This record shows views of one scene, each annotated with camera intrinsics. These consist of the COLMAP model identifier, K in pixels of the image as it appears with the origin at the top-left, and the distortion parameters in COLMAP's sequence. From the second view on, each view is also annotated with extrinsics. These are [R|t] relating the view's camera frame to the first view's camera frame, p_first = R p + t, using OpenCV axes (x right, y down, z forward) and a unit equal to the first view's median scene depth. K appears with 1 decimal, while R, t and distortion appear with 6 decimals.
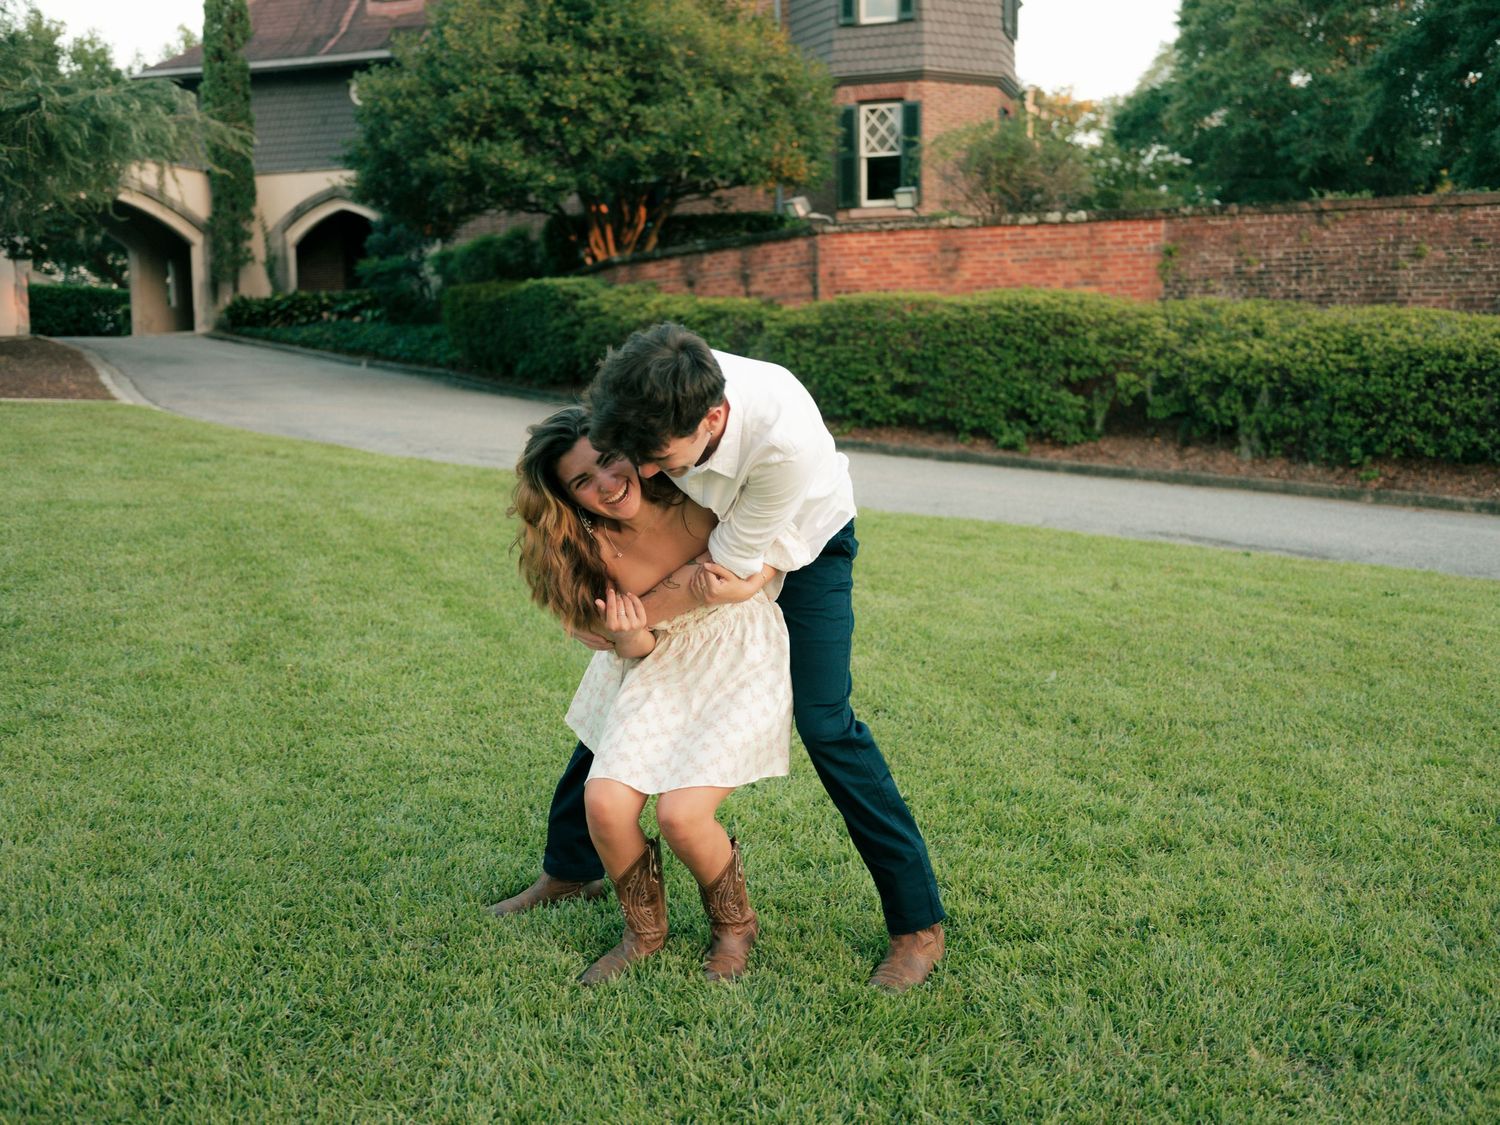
lens RADIAL K [[1702.0, 0, 750.6], [0, 1702.0, 562.3], [0, 0, 1]] dist [-0.020224, 0.000000]
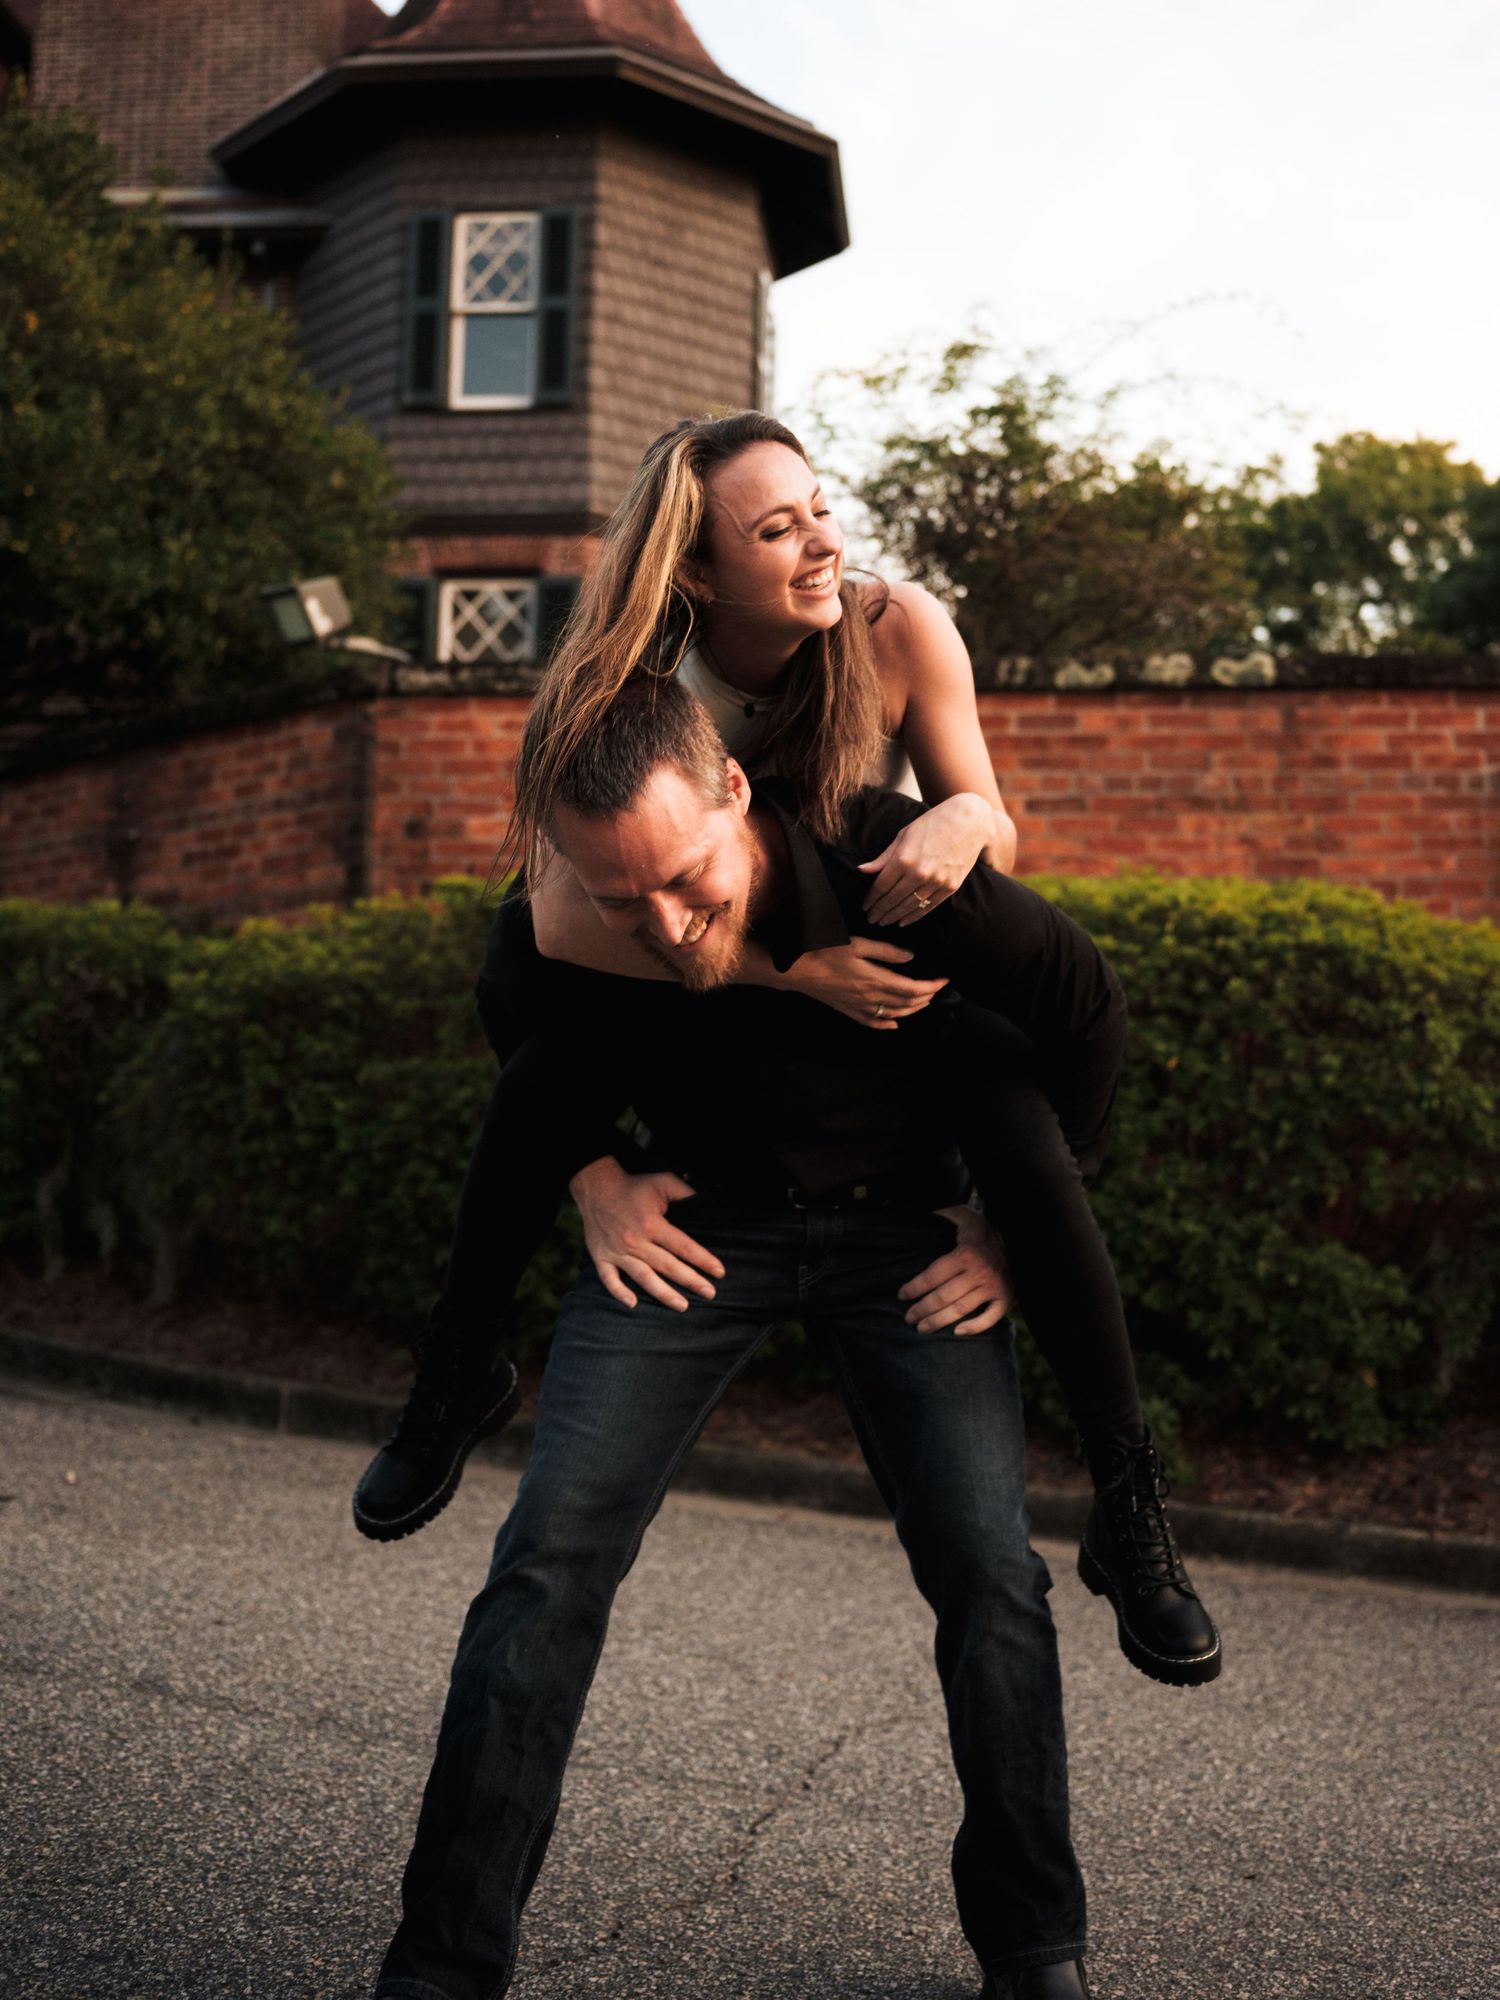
lens RADIAL K [[2269.4, 0, 753.5], [0, 2269.4, 876.4], [0, 0, 1]] dist [-0.020224, 0.000000]
pose [[0.969888, 0.063042, 0.235250, 0.012326], [-0.001674, 0.967622, -0.252398, -0.061511], [-0.243545, 0.244403, 0.938591, 0.616713]]
